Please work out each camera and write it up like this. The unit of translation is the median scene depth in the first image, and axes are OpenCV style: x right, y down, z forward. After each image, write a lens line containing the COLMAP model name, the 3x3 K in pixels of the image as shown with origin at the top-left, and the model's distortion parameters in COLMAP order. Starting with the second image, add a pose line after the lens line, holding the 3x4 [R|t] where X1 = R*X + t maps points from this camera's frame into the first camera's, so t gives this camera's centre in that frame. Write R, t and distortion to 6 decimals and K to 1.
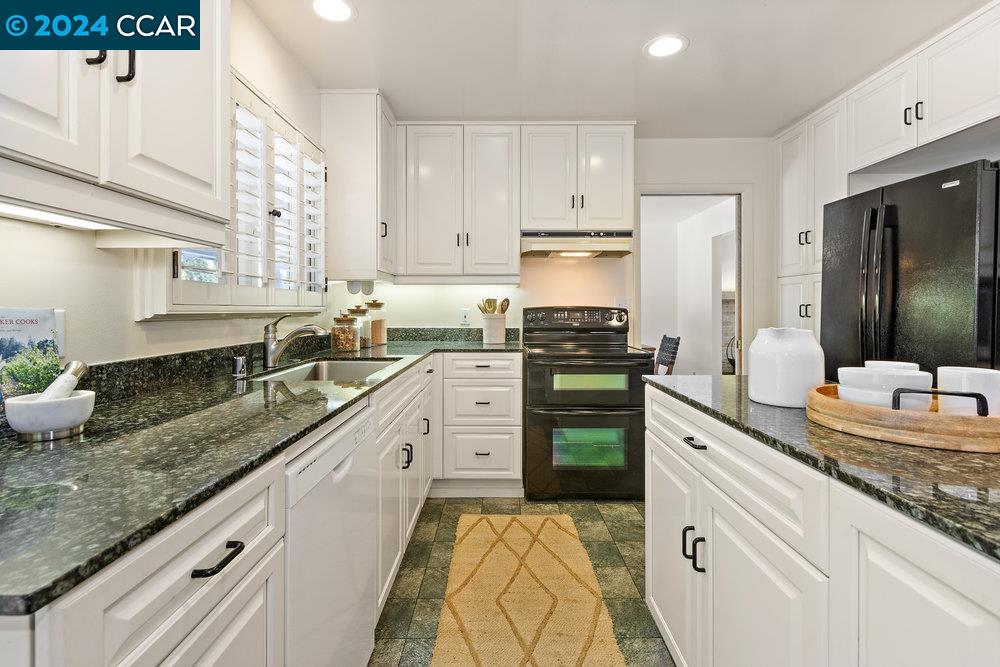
lens RADIAL K [[463.7, 0, 497.6], [0, 463.7, 309.0], [0, 0, 1]] dist [0.002778, 0.000044]
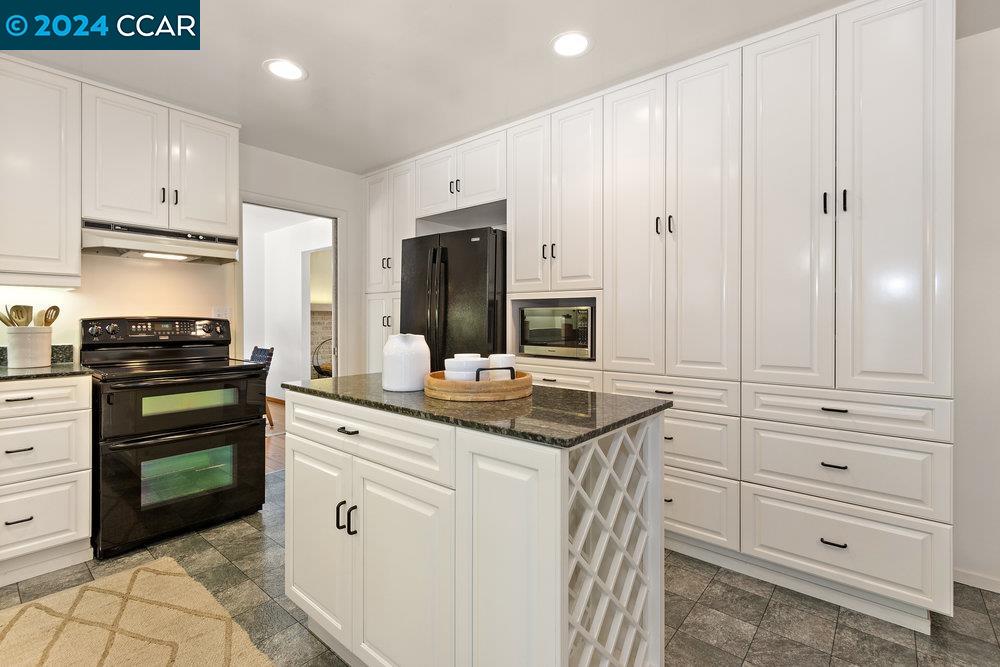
lens RADIAL K [[463.7, 0, 498.1], [0, 463.7, 321.4], [0, 0, 1]] dist [0.002778, 0.000044]
pose [[0.640835, -0.002863, 0.767674, -0.112635], [-0.000178, 0.999992, 0.003878, -0.000615], [-0.767679, -0.002622, 0.640829, -0.033852]]
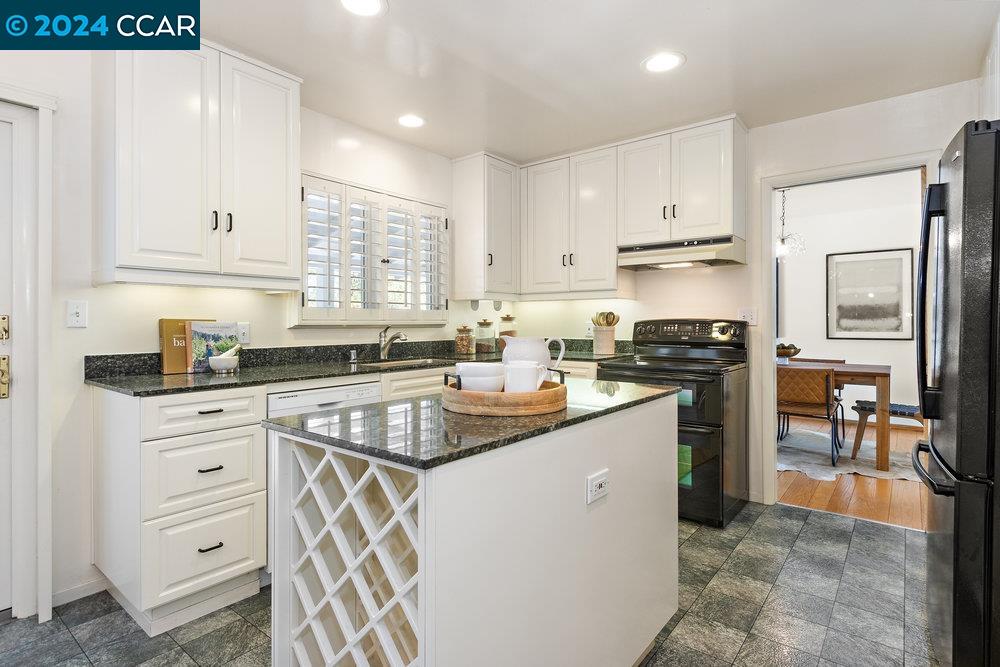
lens RADIAL K [[503.4, 0, 500.5], [0, 503.4, 334.3], [0, 0, 1]] dist [-0.018477, -0.000334]
pose [[0.782838, 0.012672, -0.622096, 0.613575], [0.001631, 0.999747, 0.022416, 0.002167], [0.622223, -0.018563, 0.782620, -0.059572]]
